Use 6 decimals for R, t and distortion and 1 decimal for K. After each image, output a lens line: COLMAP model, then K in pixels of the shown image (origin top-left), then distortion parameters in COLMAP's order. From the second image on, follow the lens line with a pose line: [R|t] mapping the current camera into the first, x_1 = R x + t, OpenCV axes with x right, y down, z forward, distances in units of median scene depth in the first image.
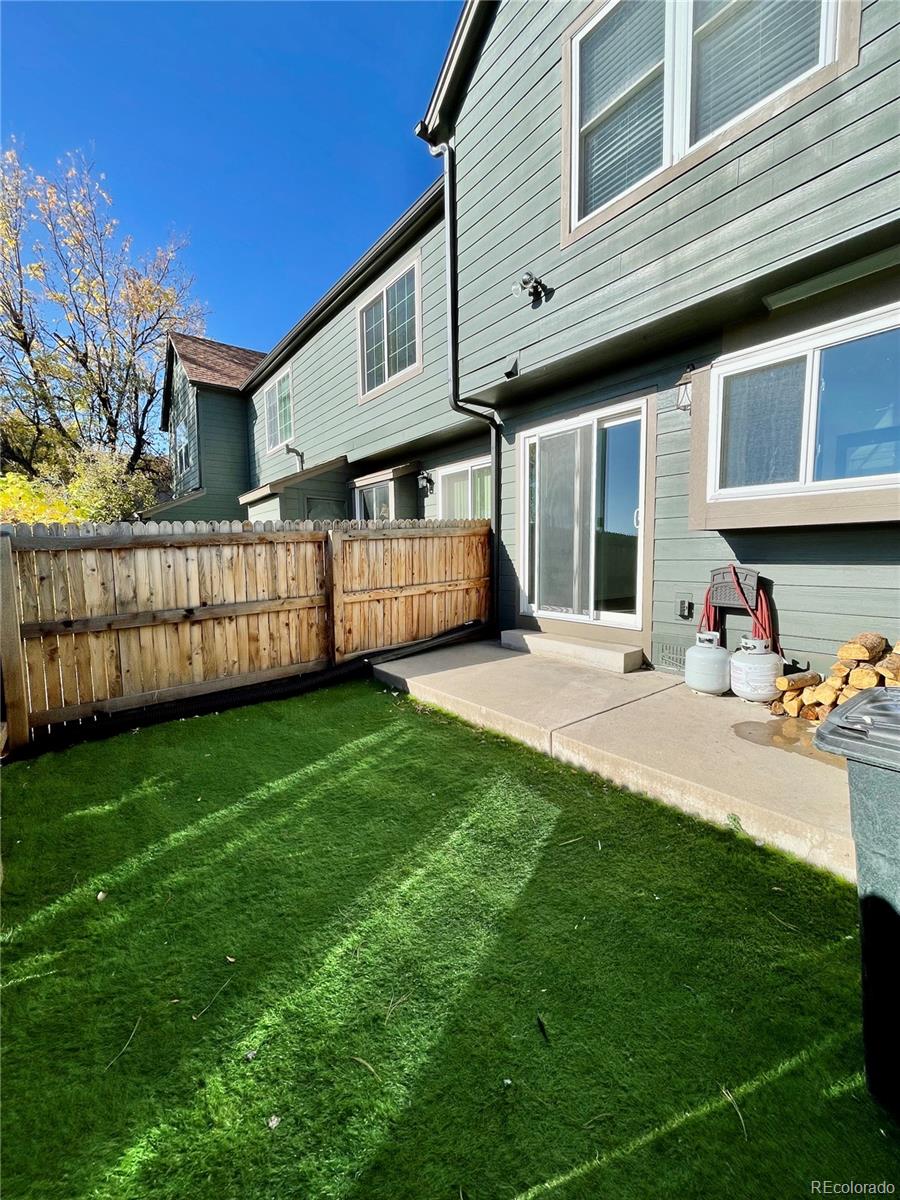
lens RADIAL K [[486.3, 0, 450.8], [0, 486.3, 593.0], [0, 0, 1]] dist [0.000790, 0.000454]
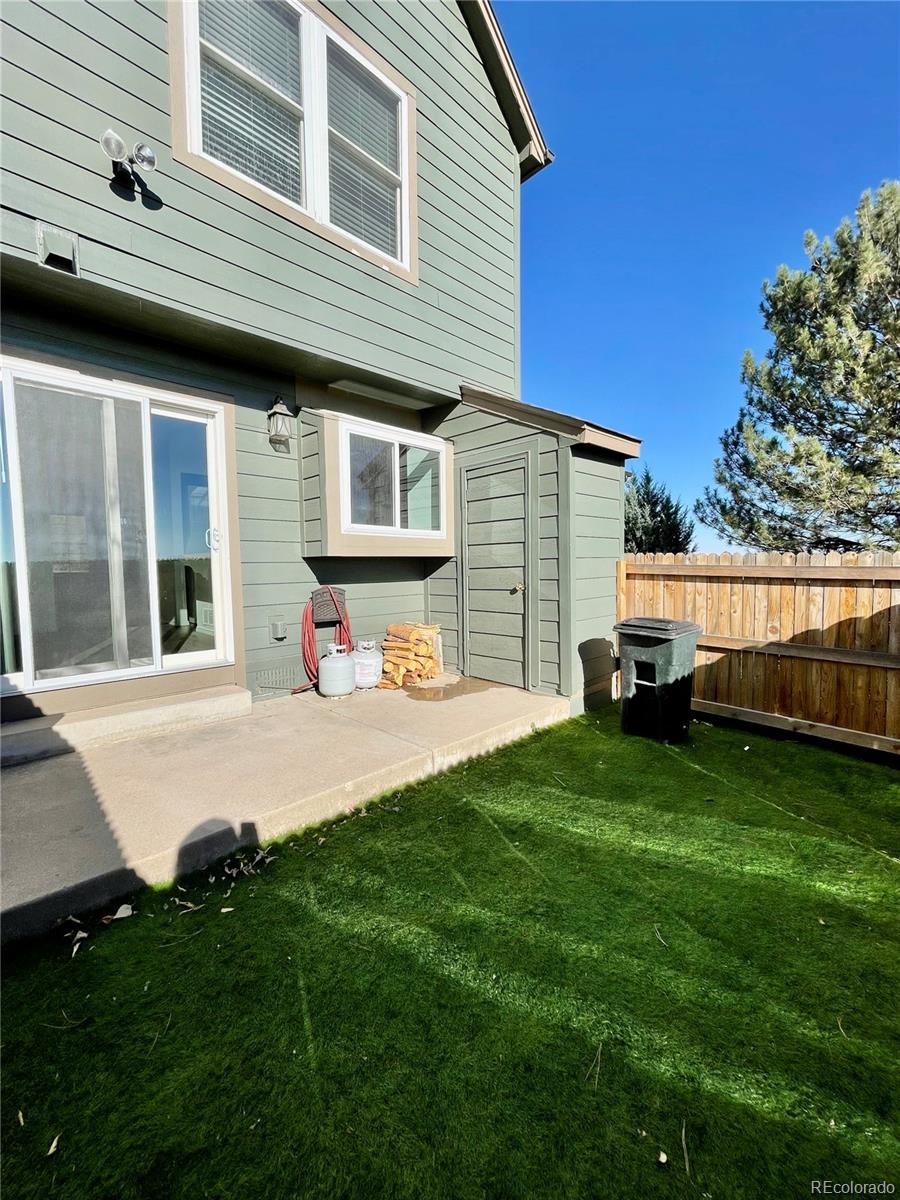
lens RADIAL K [[486.3, 0, 450.8], [0, 486.3, 593.0], [0, 0, 1]] dist [0.000790, 0.000454]
pose [[-0.118592, -0.047075, 0.991827, -0.674789], [0.088379, 0.994411, 0.057765, -0.087097], [-0.989002, 0.094507, -0.113768, 0.879260]]
